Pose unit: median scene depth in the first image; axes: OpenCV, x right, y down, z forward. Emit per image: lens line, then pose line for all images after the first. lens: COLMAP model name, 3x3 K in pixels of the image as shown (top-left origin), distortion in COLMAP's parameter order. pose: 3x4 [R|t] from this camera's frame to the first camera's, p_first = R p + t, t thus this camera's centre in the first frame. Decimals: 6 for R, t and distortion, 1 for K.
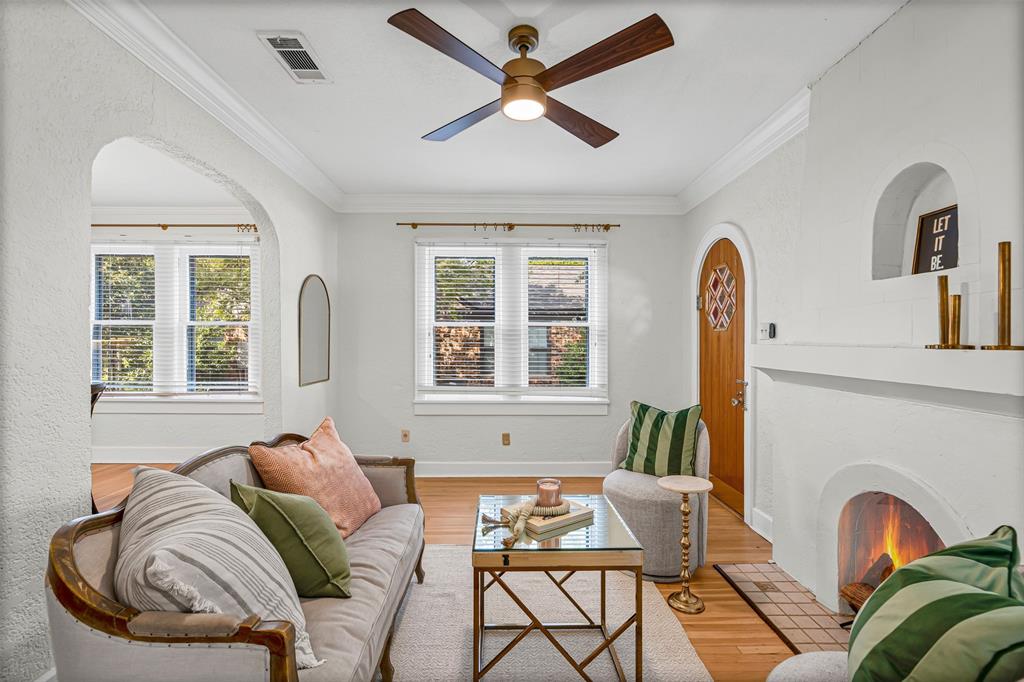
lens RADIAL K [[485.7, 0, 511.1], [0, 485.7, 338.5], [0, 0, 1]] dist [-0.001395, 0.000261]
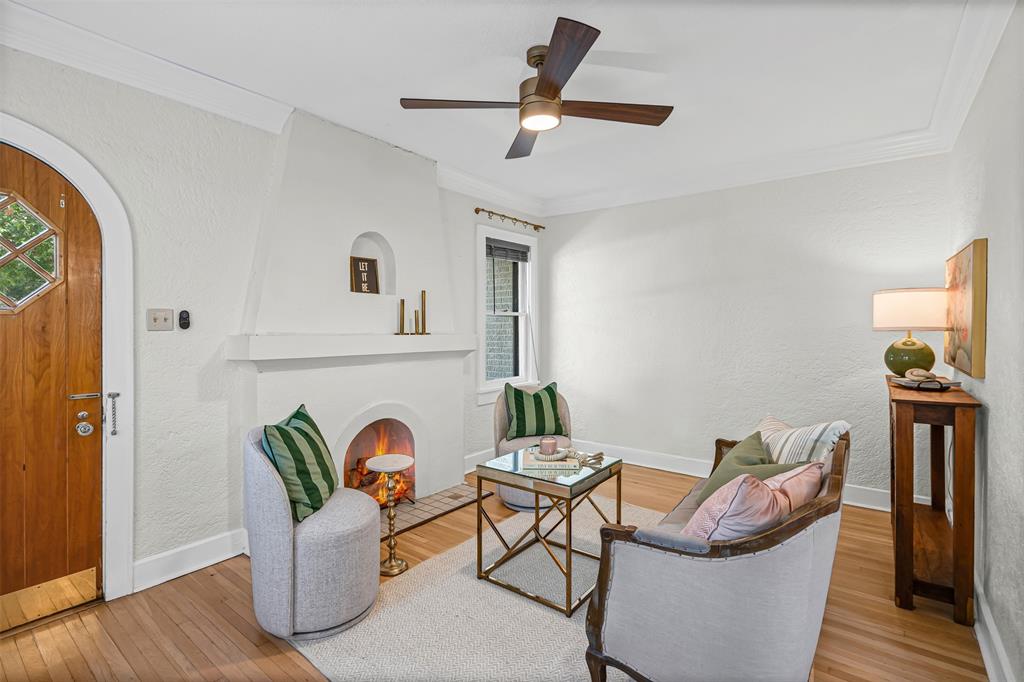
lens RADIAL K [[485.7, 0, 511.1], [0, 485.7, 338.5], [0, 0, 1]] dist [-0.001395, 0.000261]
pose [[-0.772072, 0.007666, 0.635488, -0.660561], [0.012605, 0.999915, 0.003252, 0.031569], [-0.635410, 0.010521, -0.772104, 2.007678]]
